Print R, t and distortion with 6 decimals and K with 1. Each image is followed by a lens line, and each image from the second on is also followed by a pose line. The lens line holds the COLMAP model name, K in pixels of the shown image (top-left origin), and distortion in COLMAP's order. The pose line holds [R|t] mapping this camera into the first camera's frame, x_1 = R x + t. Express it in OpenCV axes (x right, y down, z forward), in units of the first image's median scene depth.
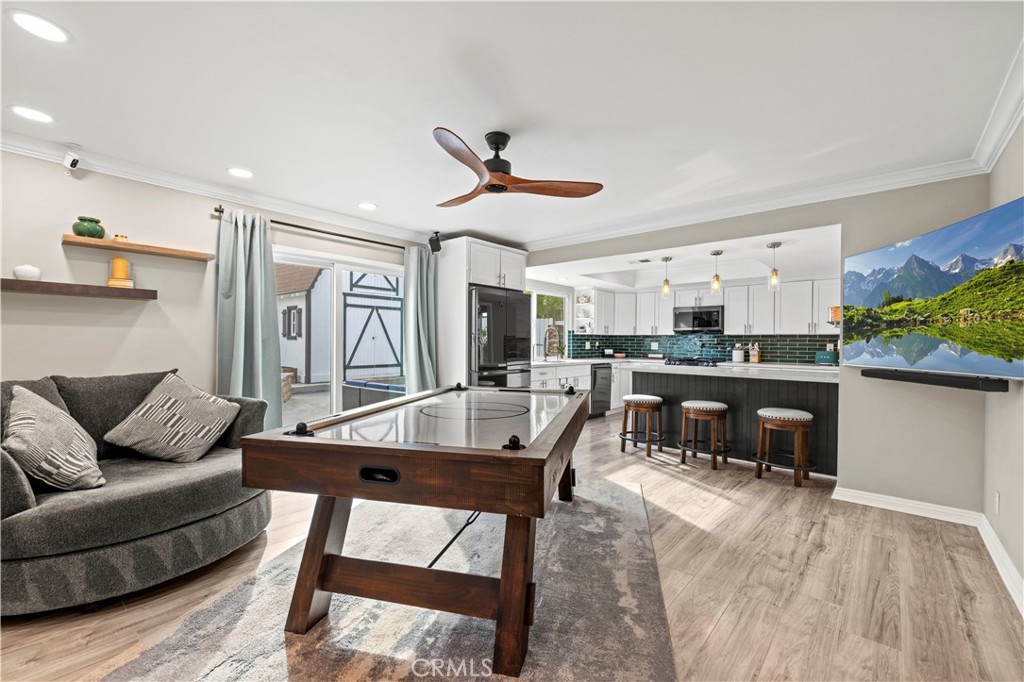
lens RADIAL K [[432.9, 0, 507.4], [0, 432.9, 345.2], [0, 0, 1]] dist [0.000792, 0.000586]
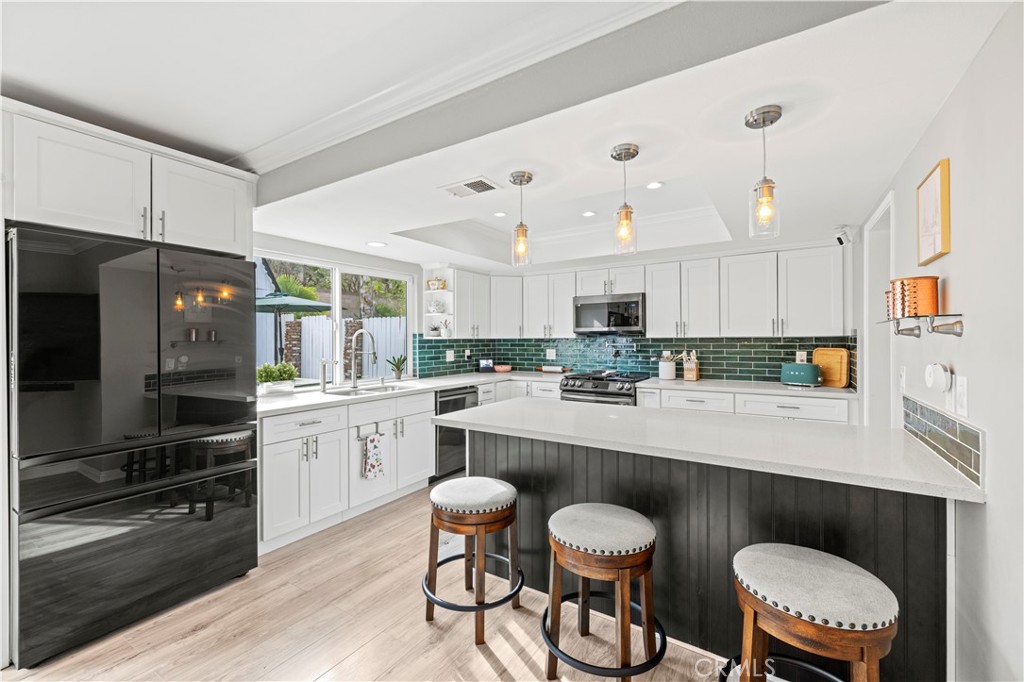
lens RADIAL K [[432.9, 0, 508.5], [0, 432.9, 339.9], [0, 0, 1]] dist [0.000792, 0.000586]
pose [[0.988529, -0.014825, 0.150303, 0.207229], [0.015830, 0.999860, -0.005492, -0.021561], [-0.150201, 0.007808, 0.988625, 0.406451]]
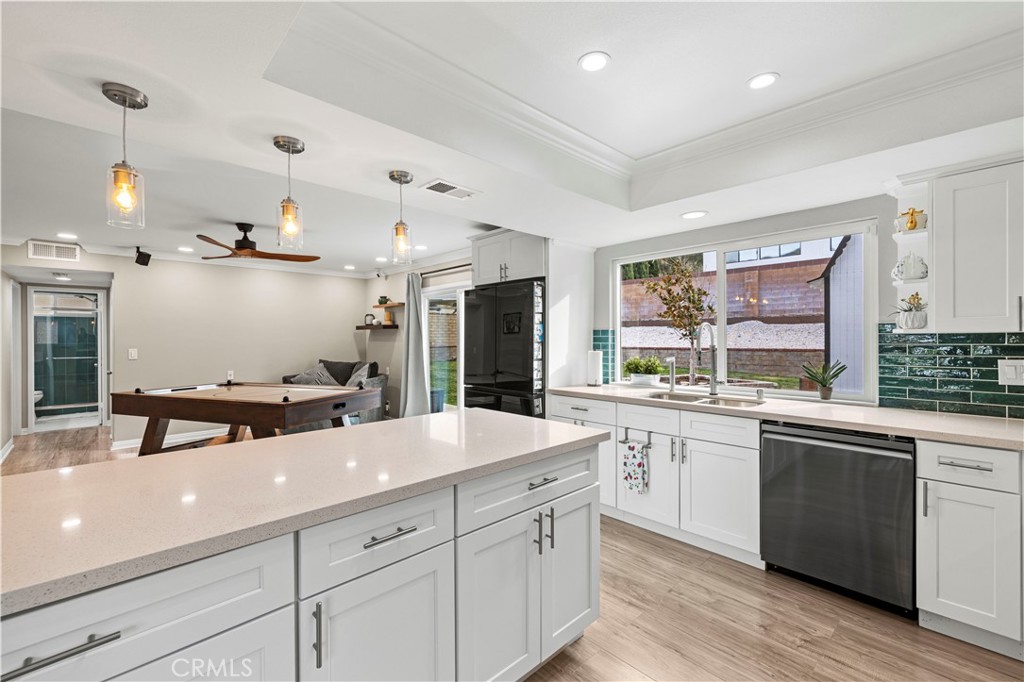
lens RADIAL K [[432.9, 0, 505.7], [0, 432.9, 342.2], [0, 0, 1]] dist [0.000792, 0.000586]
pose [[-0.097148, -0.002136, -0.995268, 0.581586], [-0.006773, 0.999976, -0.001485, -0.018909], [0.995247, 0.006596, -0.097160, 0.833461]]
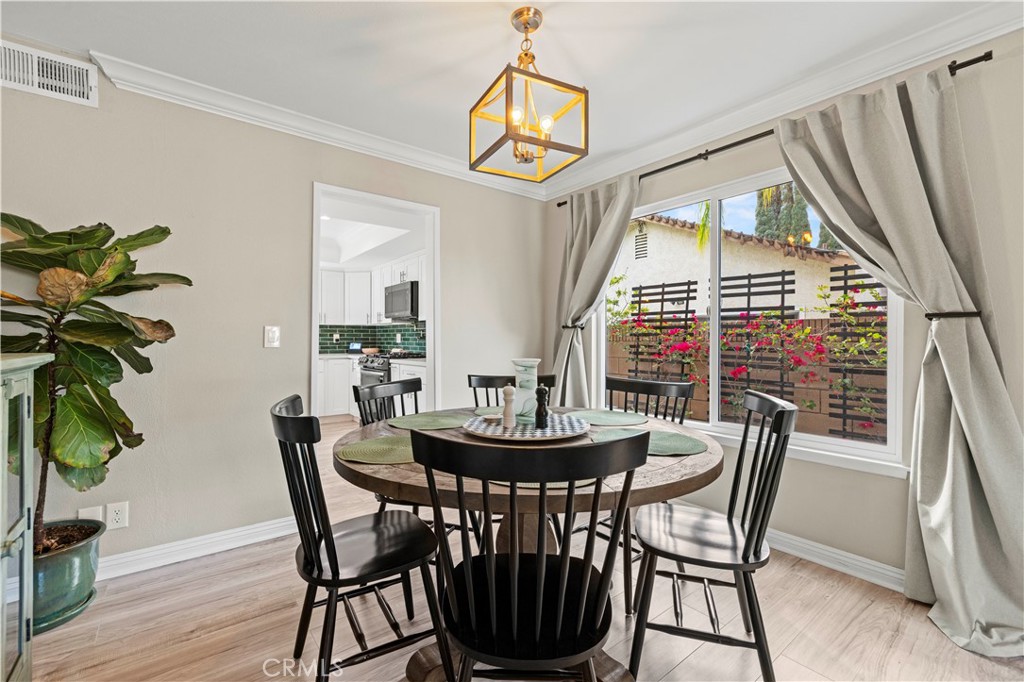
lens RADIAL K [[432.9, 0, 509.7], [0, 432.9, 347.5], [0, 0, 1]] dist [0.000792, 0.000586]
pose [[0.984120, 0.007423, -0.177351, 0.861718], [-0.008324, 0.999956, -0.004336, 0.022740], [0.177311, 0.005743, 0.984138, 0.239994]]
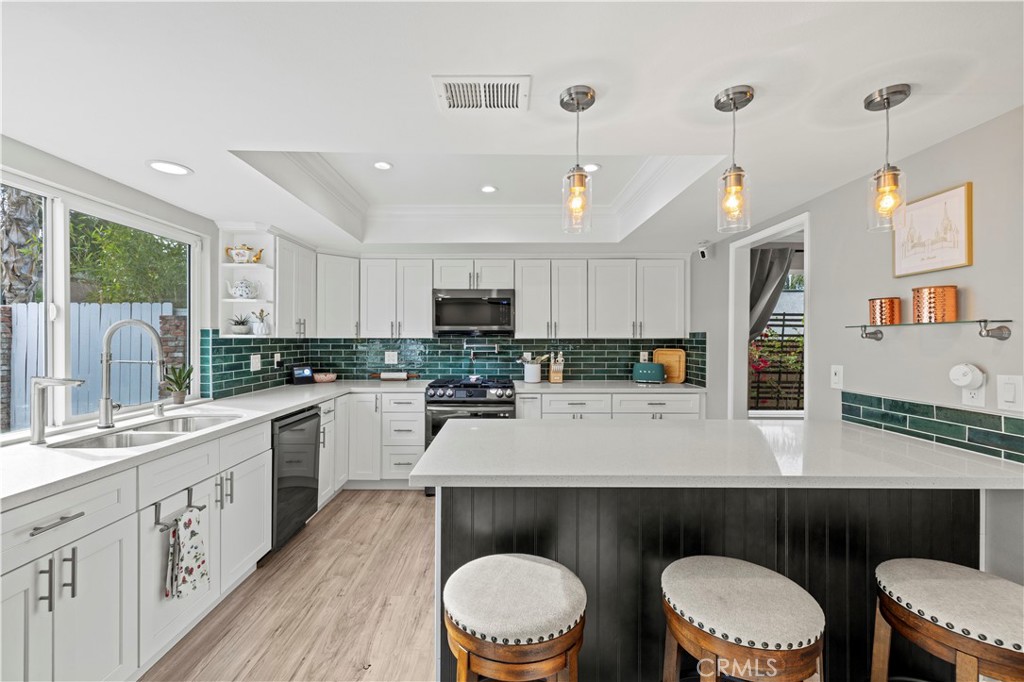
lens RADIAL K [[432.9, 0, 505.4], [0, 432.9, 341.4], [0, 0, 1]] dist [0.000792, 0.000586]
pose [[0.745553, -0.011412, 0.666349, 0.095024], [0.011187, 0.999927, 0.004608, -0.024101], [-0.666353, 0.004019, 0.745626, 0.587047]]
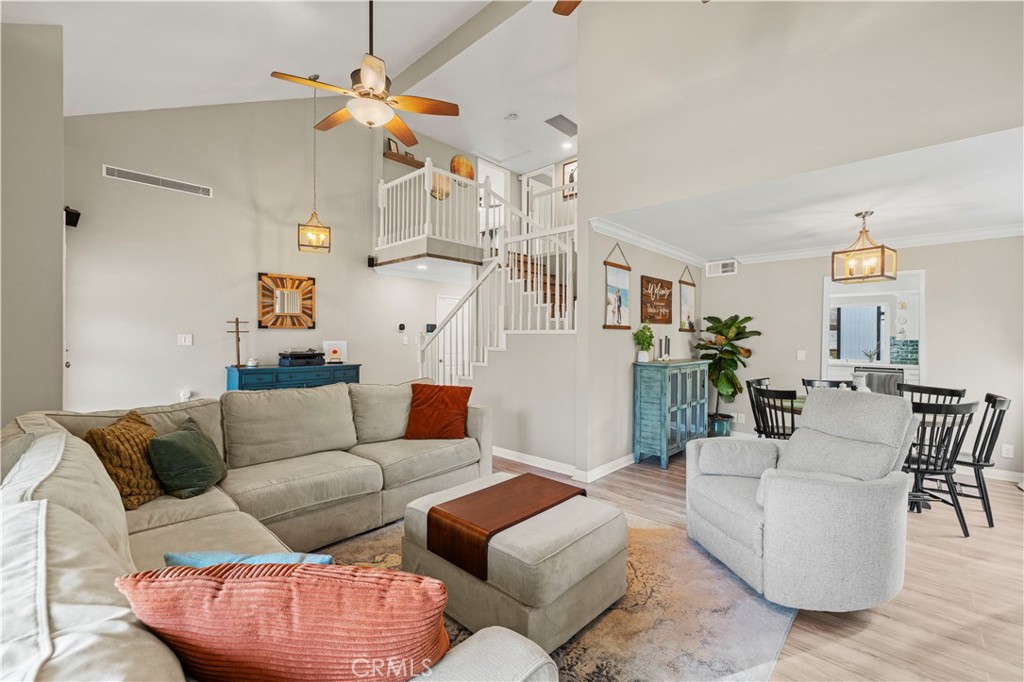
lens RADIAL K [[432.9, 0, 498.7], [0, 432.9, 341.7], [0, 0, 1]] dist [0.000792, 0.000586]
pose [[-0.040968, 0.001231, -0.999160, 1.510479], [-0.015823, 0.999873, 0.001881, -0.005652], [0.999035, 0.015886, -0.040943, 0.011918]]
